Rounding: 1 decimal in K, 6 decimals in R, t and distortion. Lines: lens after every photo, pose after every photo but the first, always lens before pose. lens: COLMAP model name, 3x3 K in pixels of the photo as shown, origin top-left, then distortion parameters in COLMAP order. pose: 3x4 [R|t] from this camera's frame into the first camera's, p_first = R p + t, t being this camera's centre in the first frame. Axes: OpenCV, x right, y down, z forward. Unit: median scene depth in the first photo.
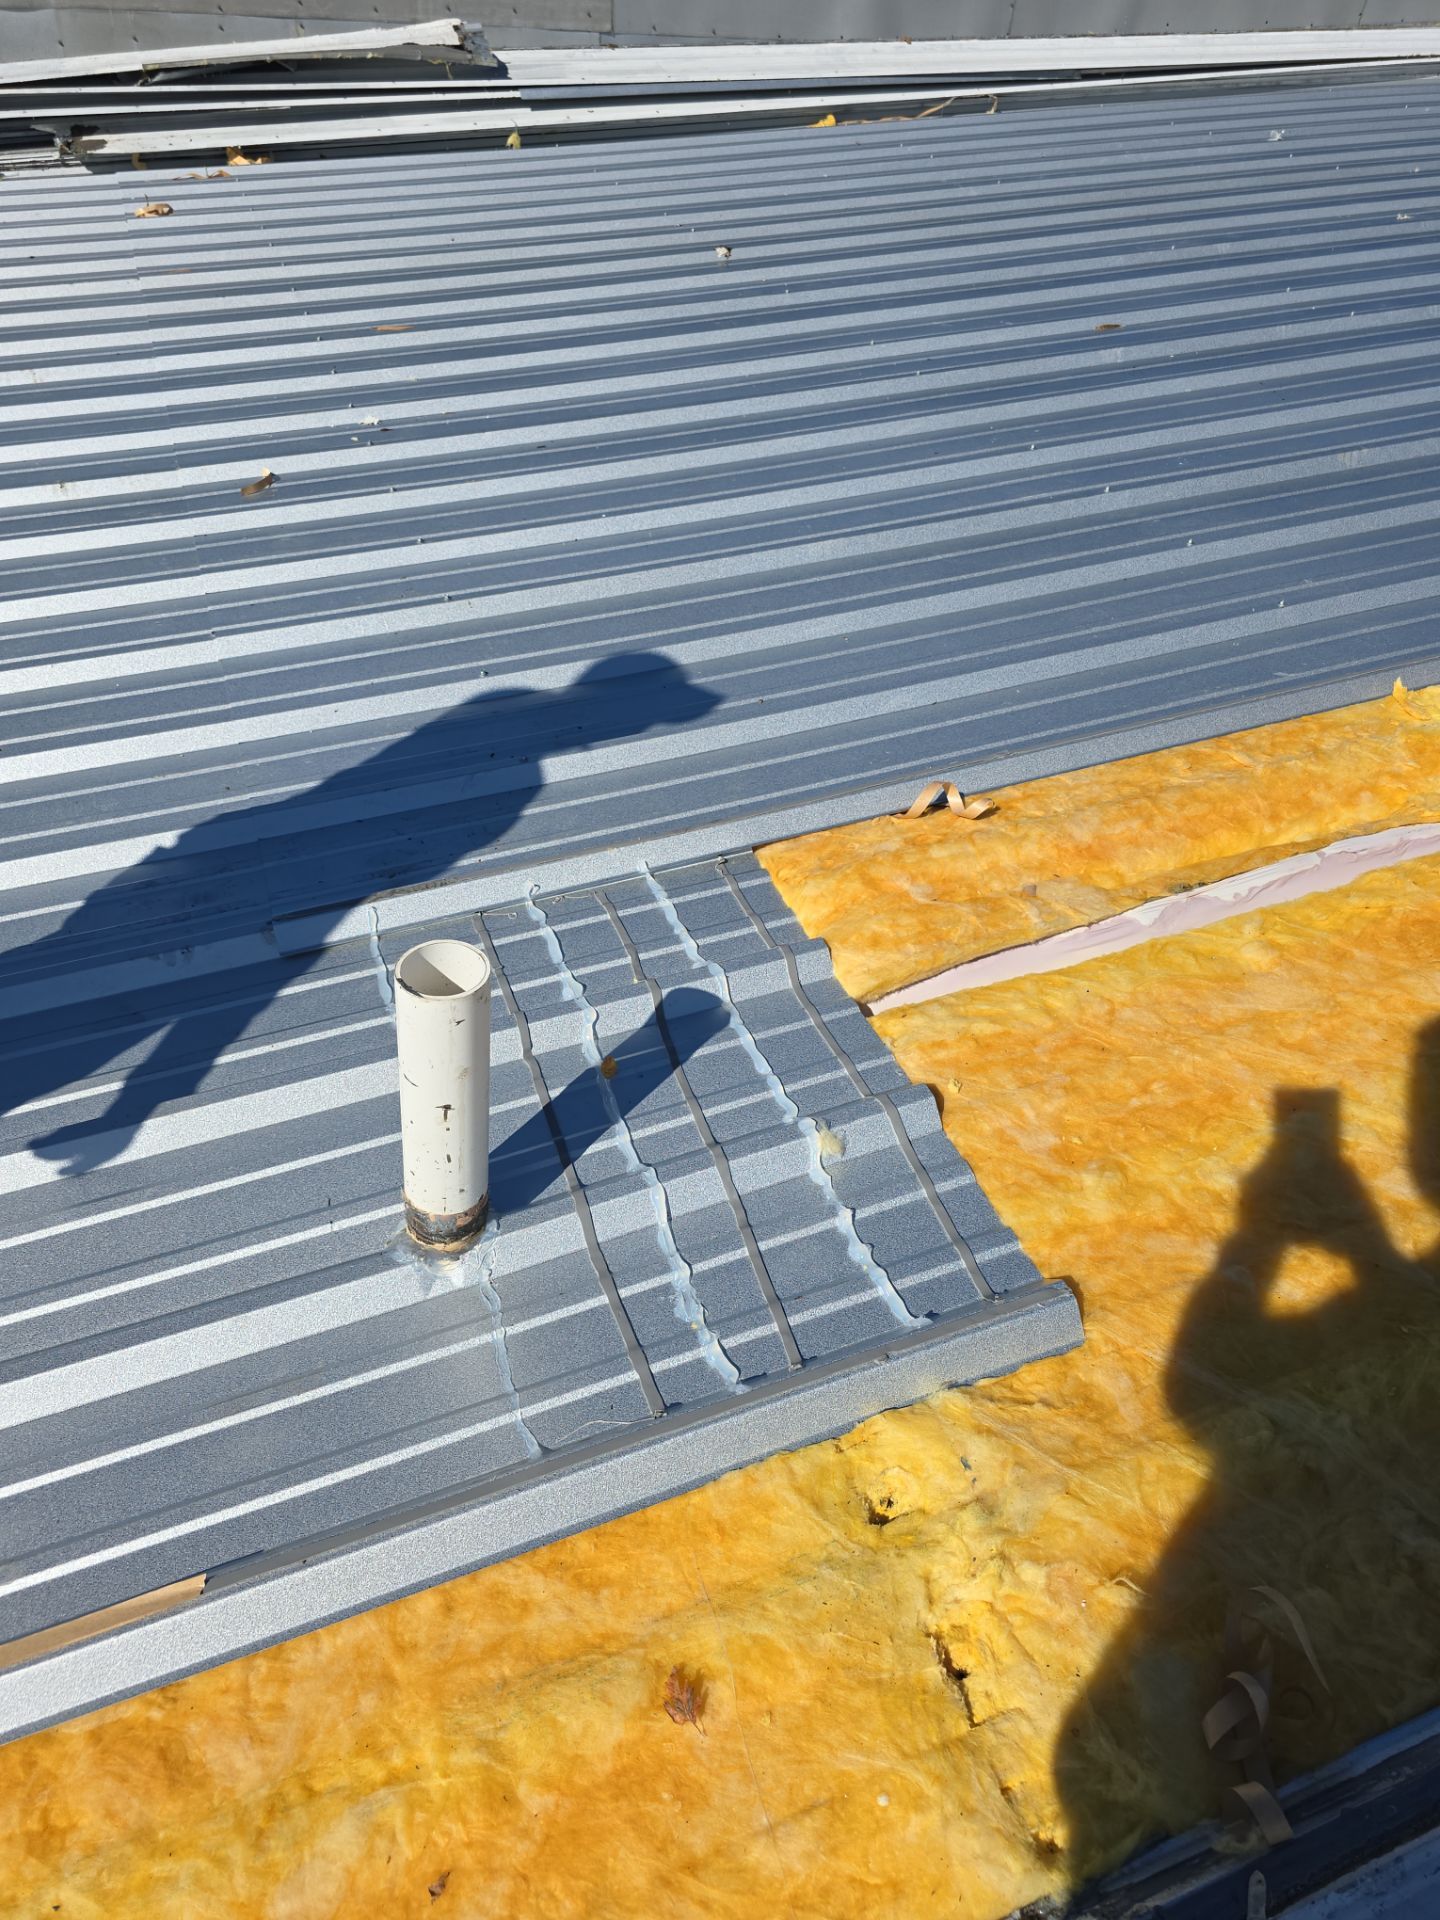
lens RADIAL K [[1294.9, 0, 713.3], [0, 1294.9, 893.8], [0, 0, 1]] dist [0.062220, -0.060619]
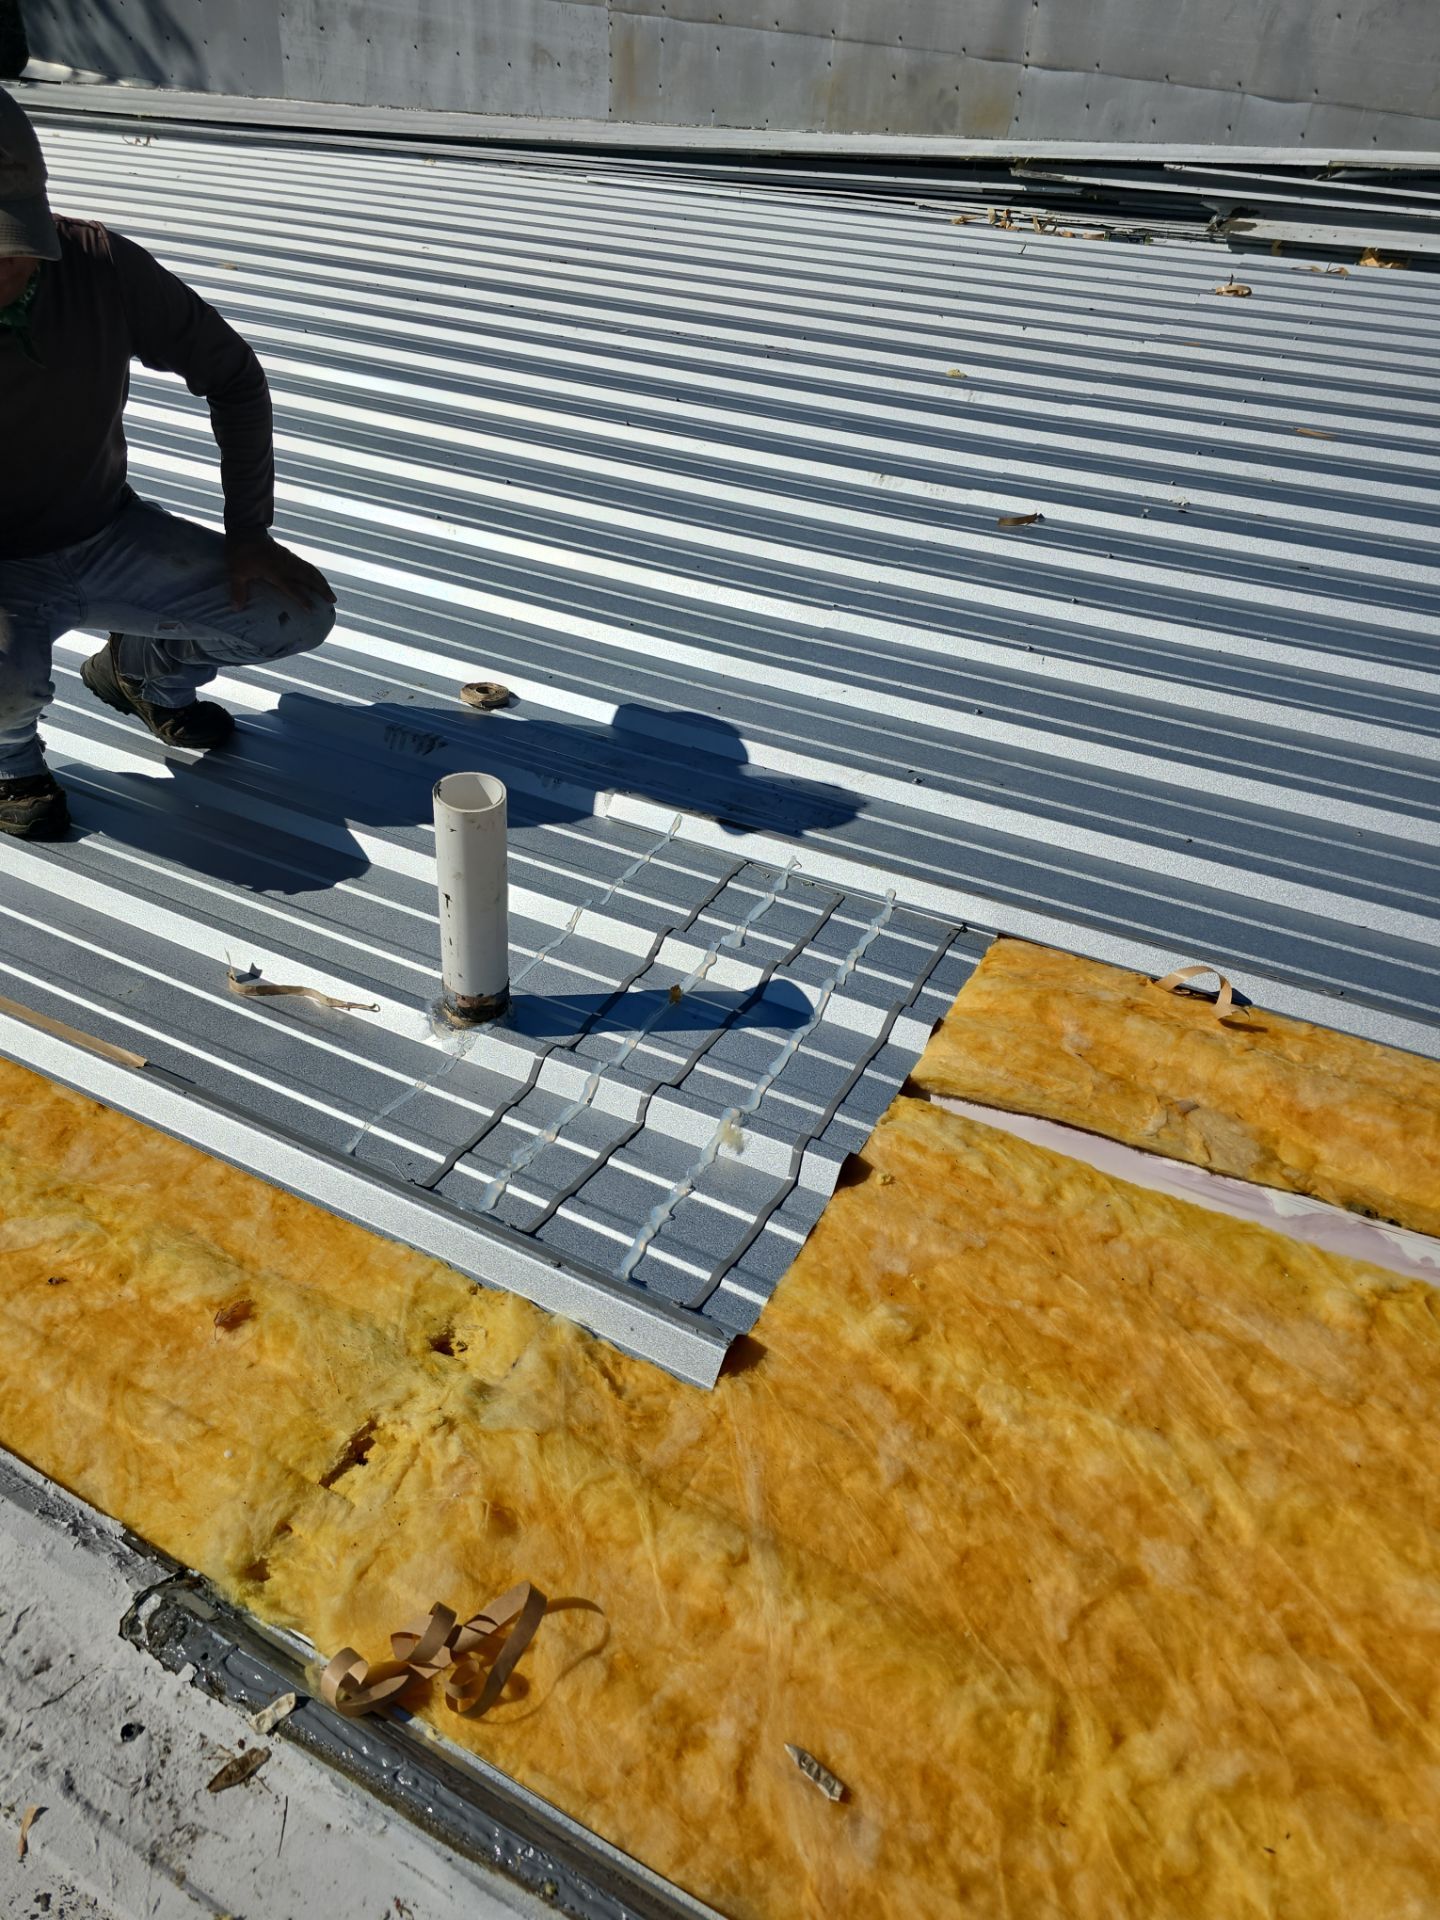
lens RADIAL K [[1294.9, 0, 713.3], [0, 1294.9, 893.8], [0, 0, 1]] dist [0.062220, -0.060619]
pose [[0.666276, 0.446973, -0.596902, 0.507243], [-0.477582, 0.870522, 0.118777, -0.082824], [0.572706, 0.205931, 0.793473, 0.080248]]
